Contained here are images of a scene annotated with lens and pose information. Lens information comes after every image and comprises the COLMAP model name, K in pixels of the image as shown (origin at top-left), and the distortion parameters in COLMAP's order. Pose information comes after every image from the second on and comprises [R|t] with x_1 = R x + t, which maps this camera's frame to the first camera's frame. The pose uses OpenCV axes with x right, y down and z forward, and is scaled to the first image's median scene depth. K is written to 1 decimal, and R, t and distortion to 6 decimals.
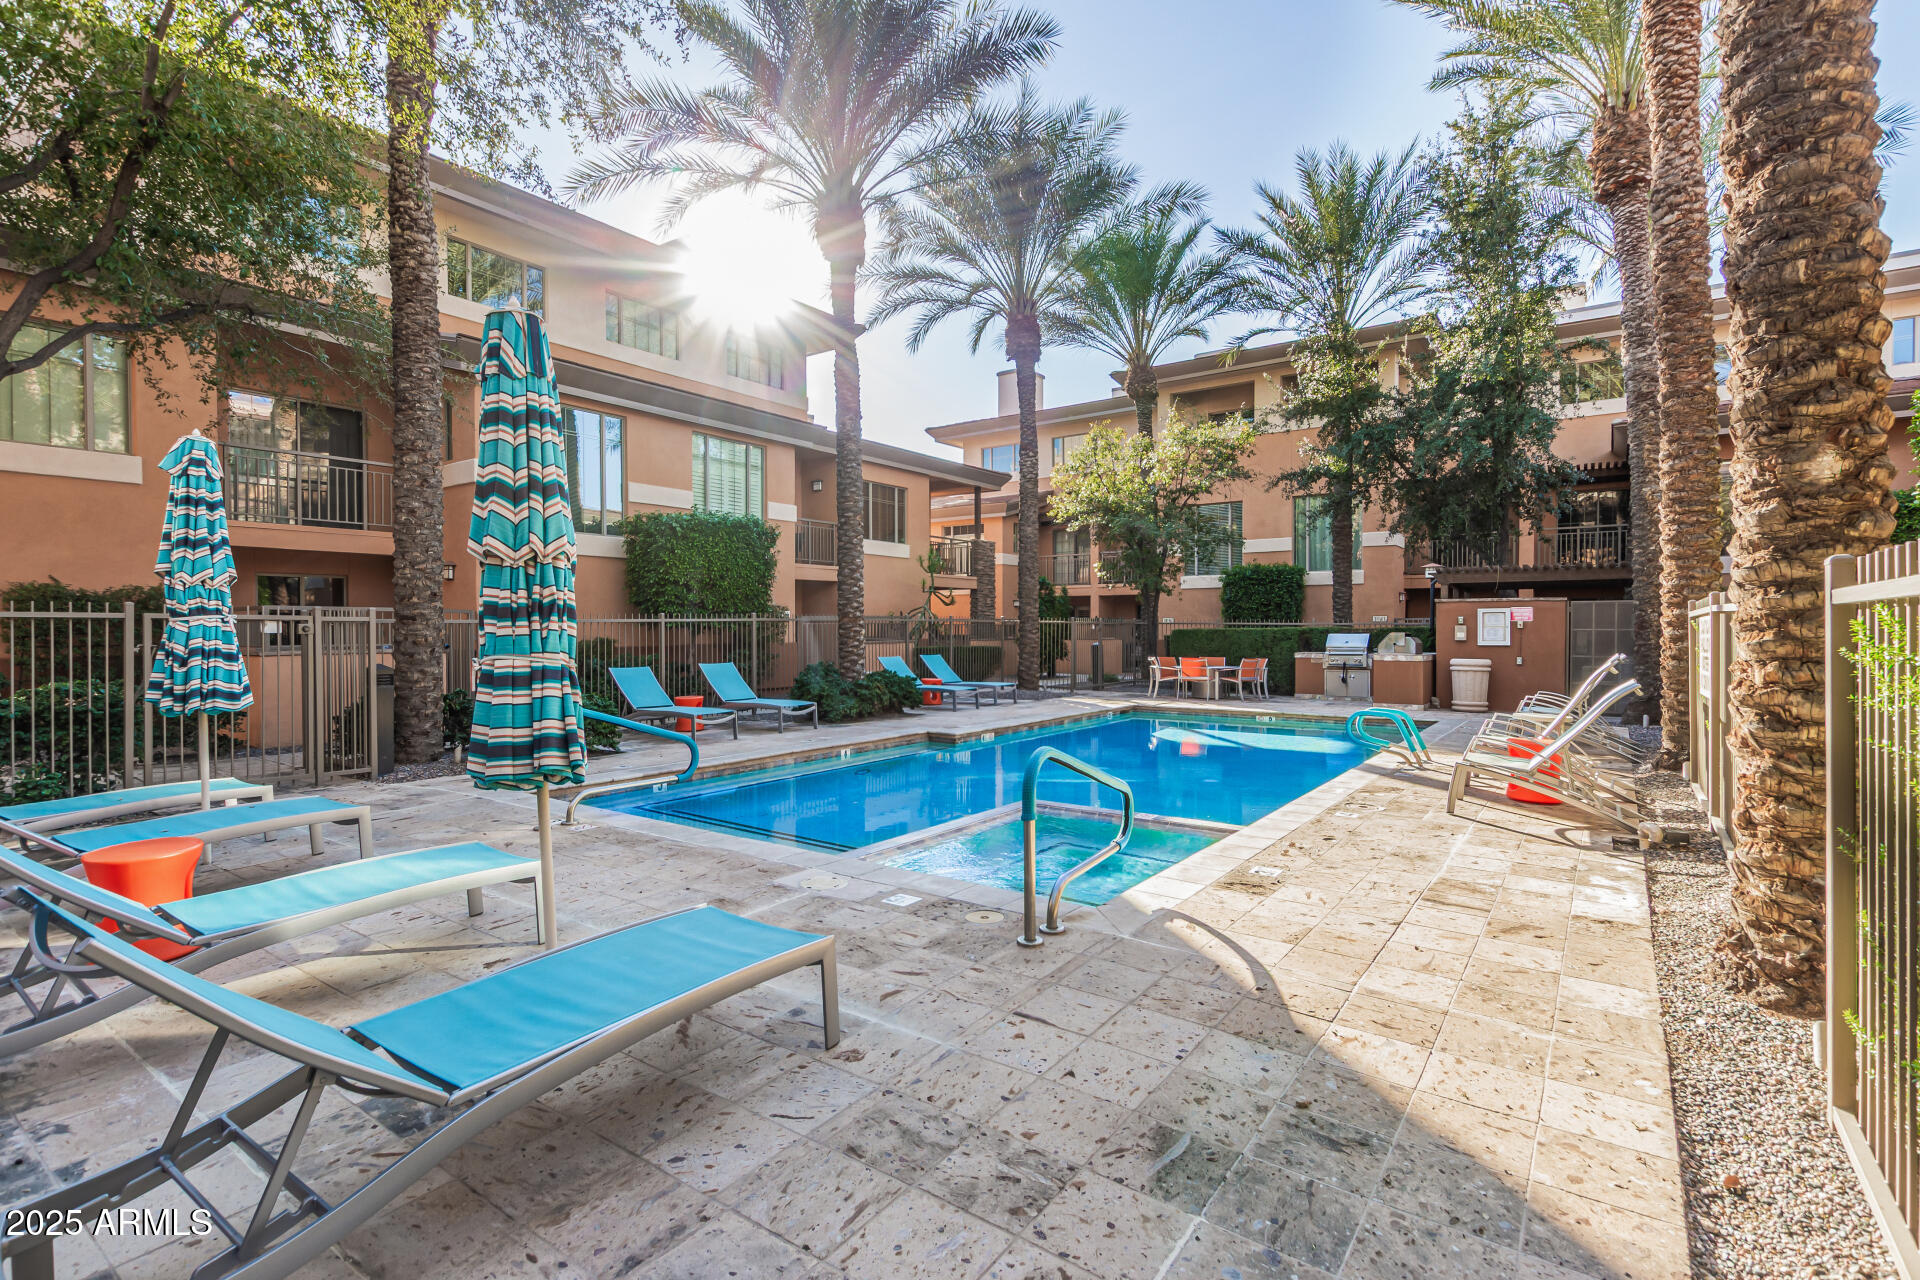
lens RADIAL K [[908.5, 0, 953.8], [0, 908.5, 636.6], [0, 0, 1]] dist [-0.001136, -0.000069]
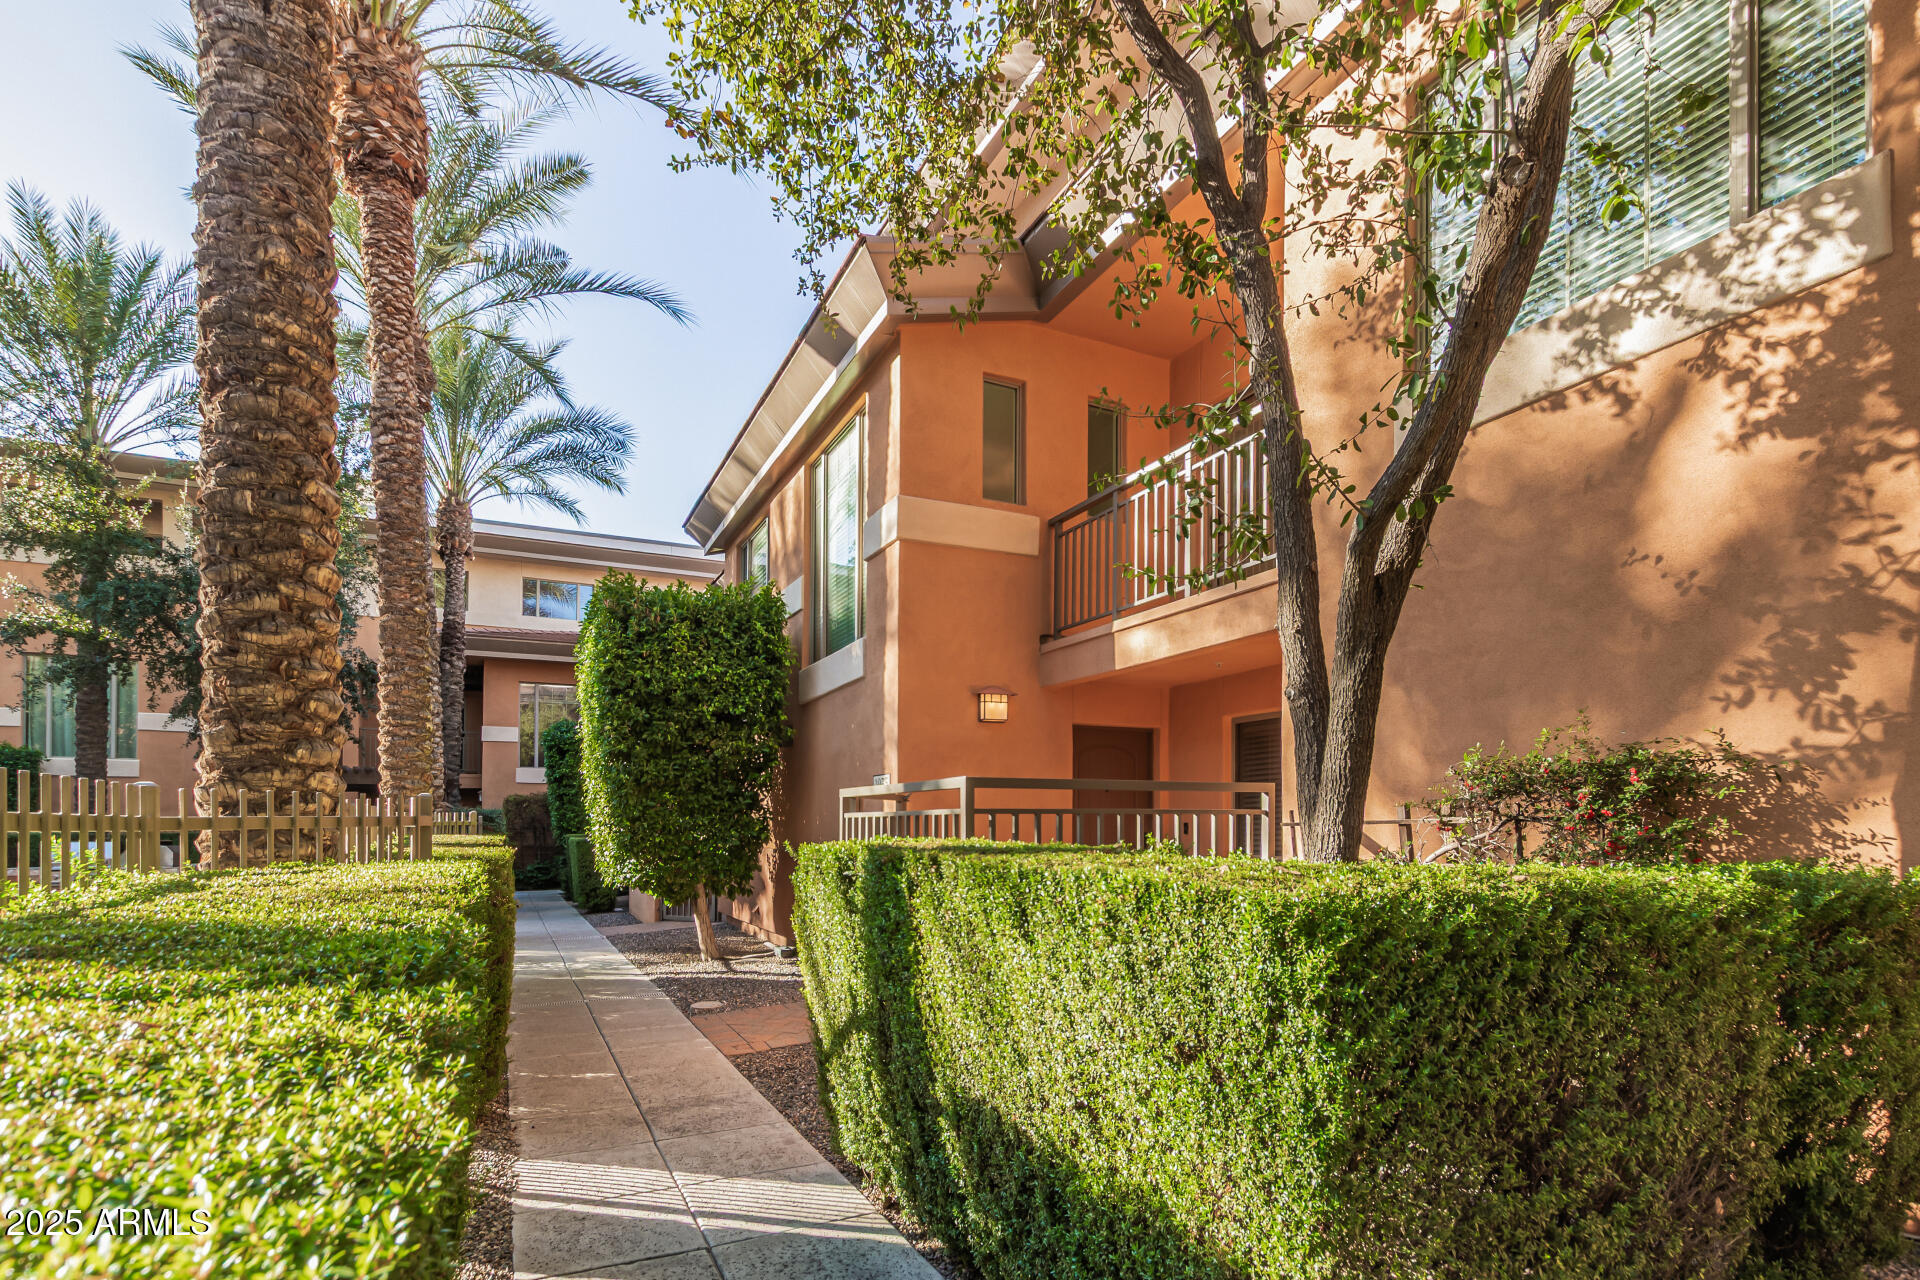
lens RADIAL K [[952.4, 0, 979.1], [0, 952.4, 819.4], [0, 0, 1]] dist [-0.000549, 0.000068]
pose [[0.456419, 0.008110, 0.889728, 0.062898], [0.009107, 0.999863, -0.013786, -0.003504], [-0.889719, 0.014395, 0.456283, -0.040305]]
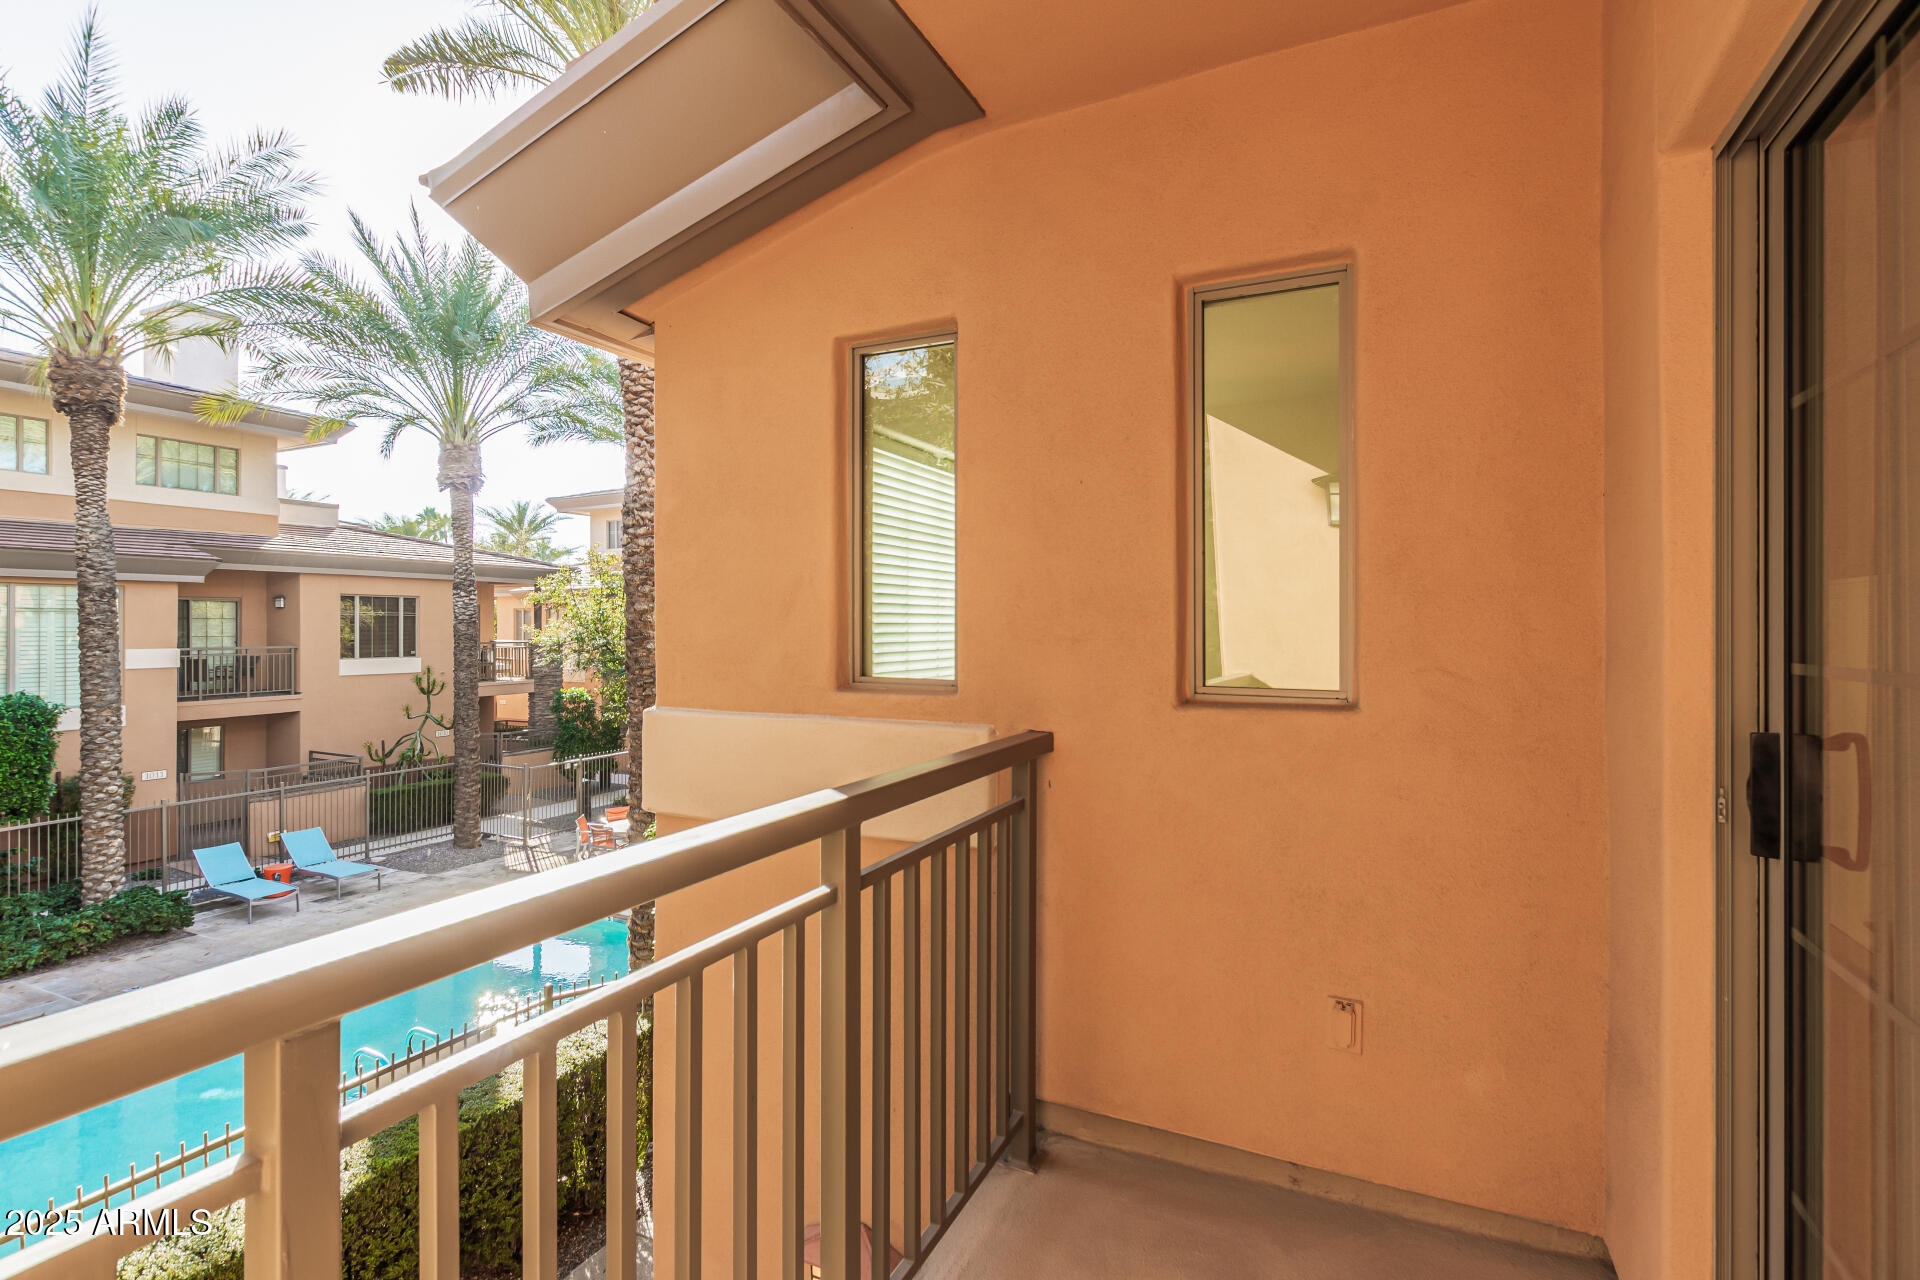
lens RADIAL K [[908.5, 0, 960.0], [0, 908.5, 632.2], [0, 0, 1]] dist [-0.001136, -0.000069]
pose [[0.983279, 0.000180, 0.182104, 0.439666], [0.001470, 0.999959, -0.008927, -0.162071], [-0.182098, 0.009045, 0.983239, -0.000852]]
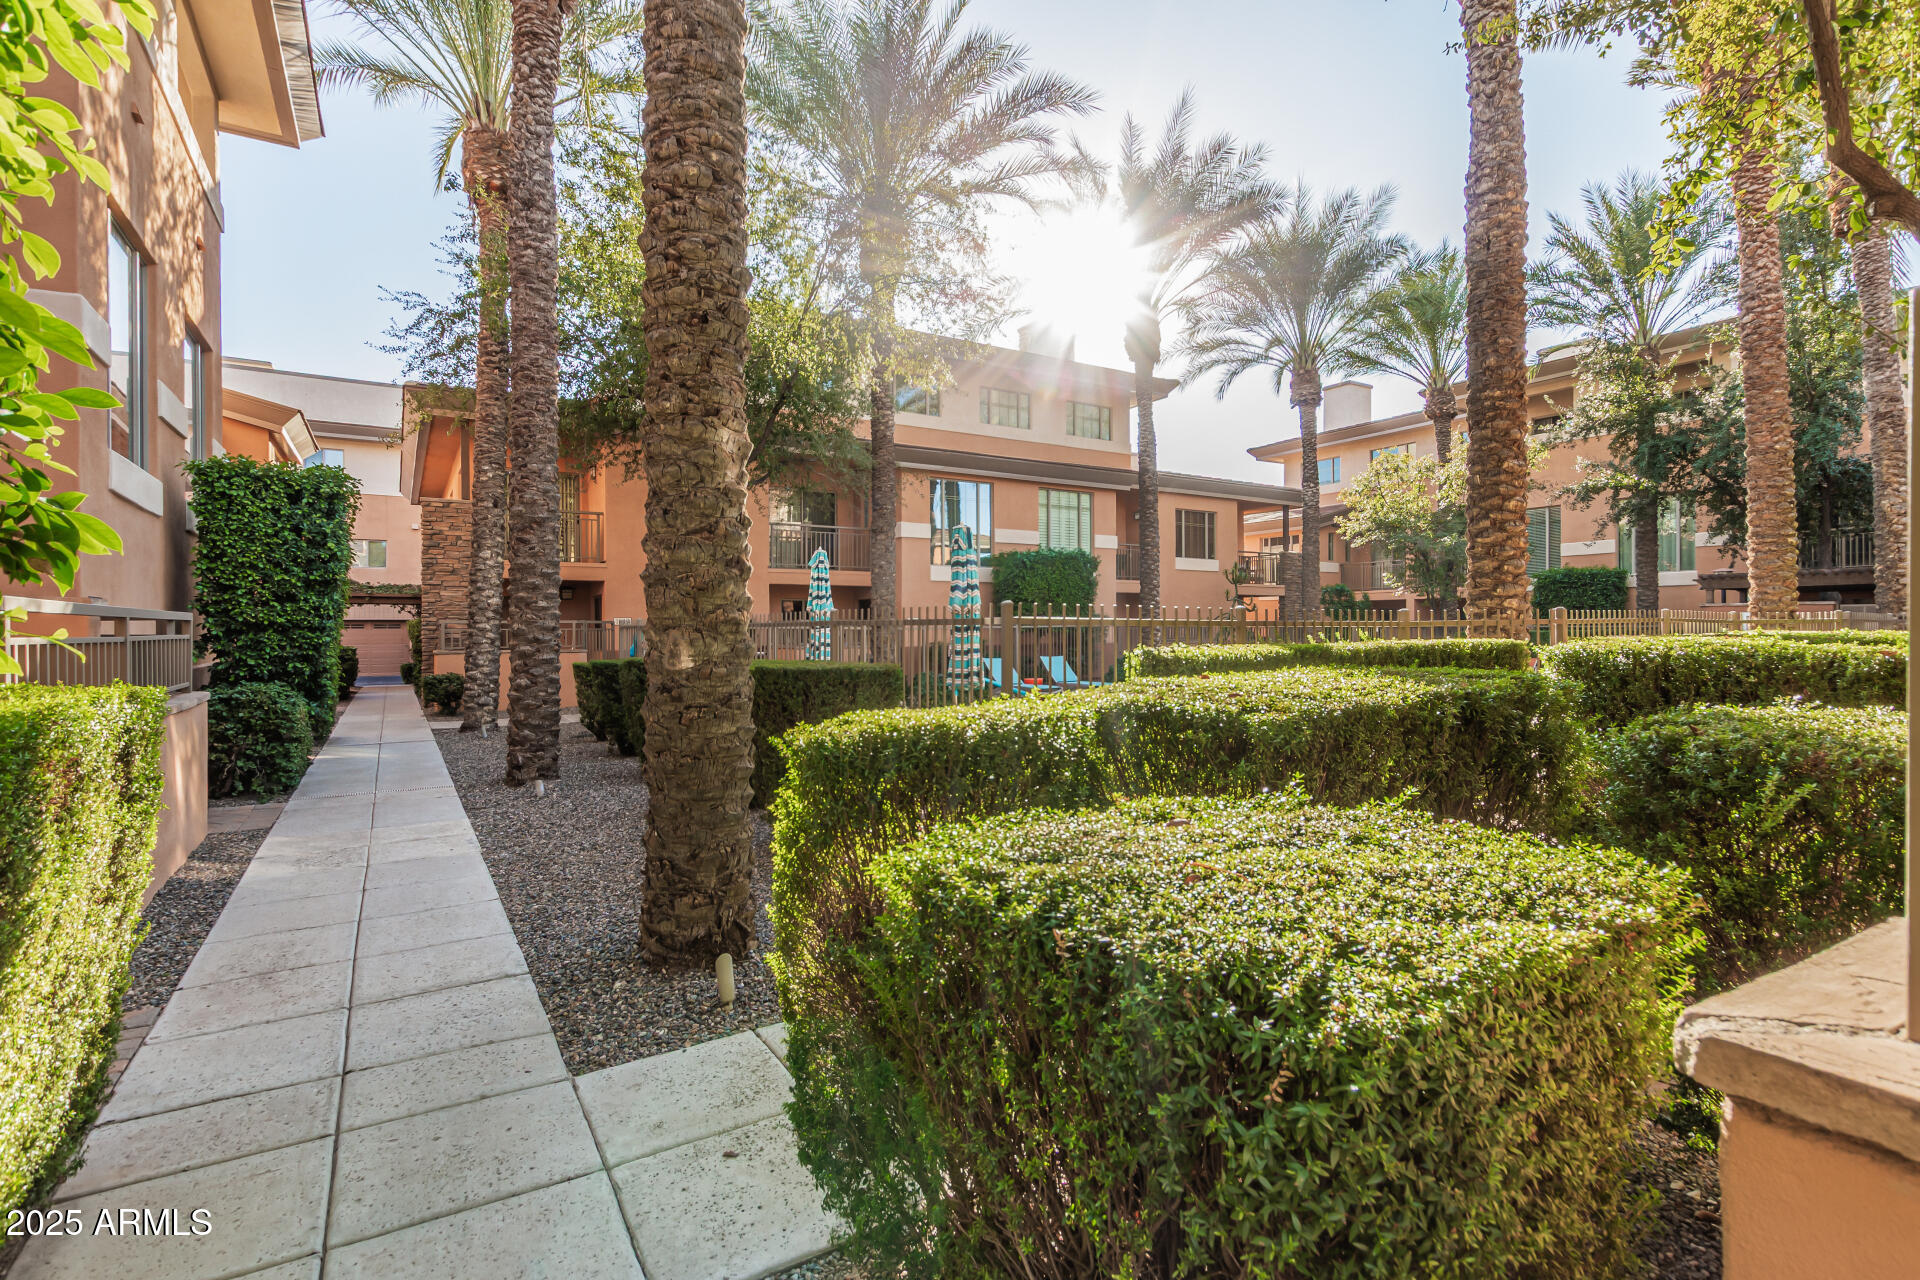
lens RADIAL K [[908.5, 0, 953.2], [0, 908.5, 629.4], [0, 0, 1]] dist [-0.001136, -0.000069]
pose [[0.926207, -0.002803, -0.377006, 0.100627], [-0.000609, 0.999960, -0.008929, -0.000078], [0.377016, 0.008500, 0.926168, -0.292602]]
